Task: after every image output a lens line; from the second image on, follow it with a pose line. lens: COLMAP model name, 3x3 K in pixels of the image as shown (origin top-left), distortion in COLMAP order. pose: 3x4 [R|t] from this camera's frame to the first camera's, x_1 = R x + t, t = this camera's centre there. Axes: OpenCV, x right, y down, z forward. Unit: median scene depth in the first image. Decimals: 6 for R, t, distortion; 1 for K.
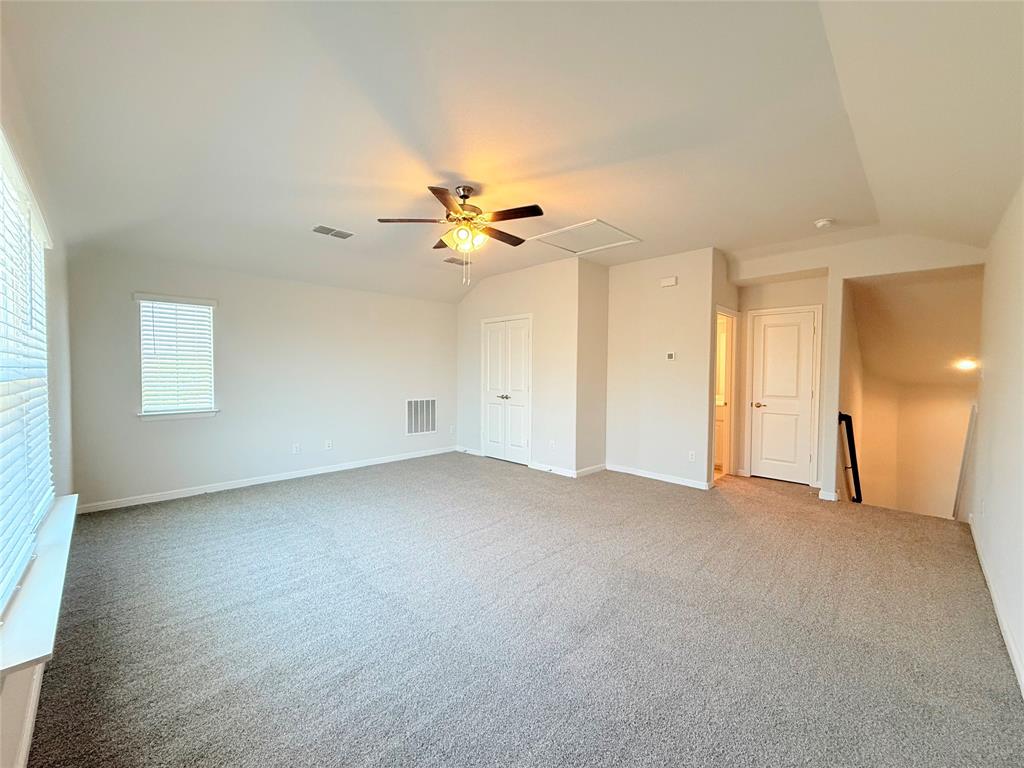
lens RADIAL K [[407.9, 0, 510.0], [0, 407.9, 383.7], [0, 0, 1]] dist [-0.000685, 0.000381]
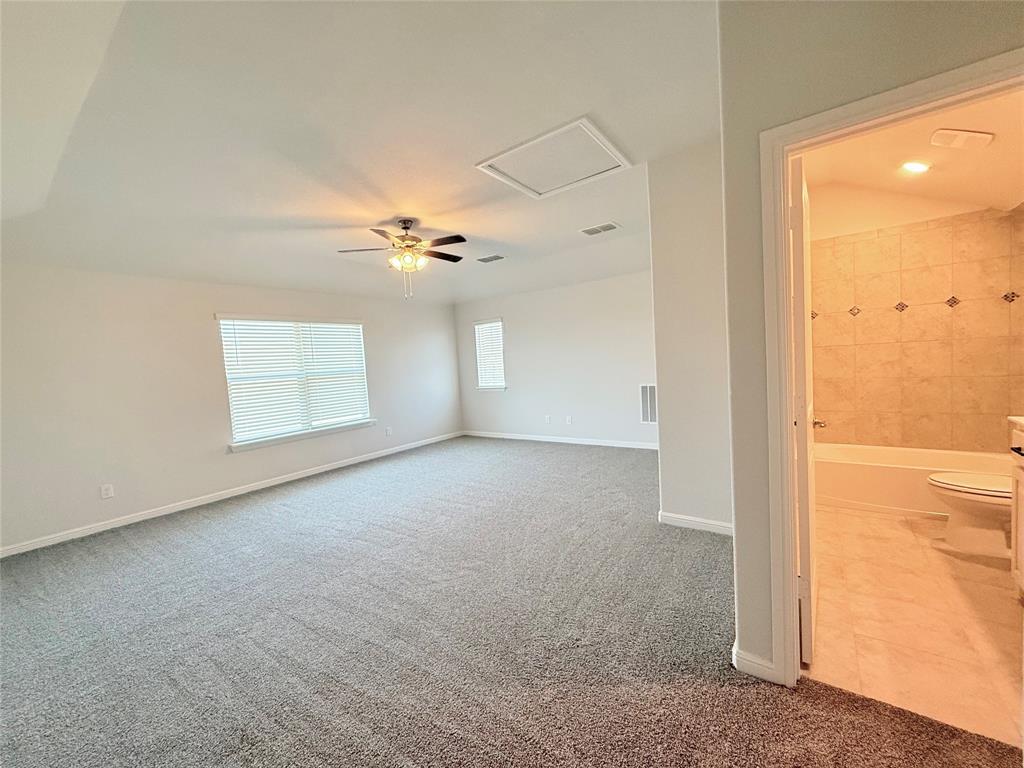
lens RADIAL K [[407.9, 0, 510.0], [0, 407.9, 383.7], [0, 0, 1]] dist [-0.000685, 0.000381]
pose [[0.150519, 0.039883, -0.987802, 0.739949], [0.033450, 0.998408, 0.045409, -0.017522], [0.988041, -0.039877, 0.148945, 0.689490]]
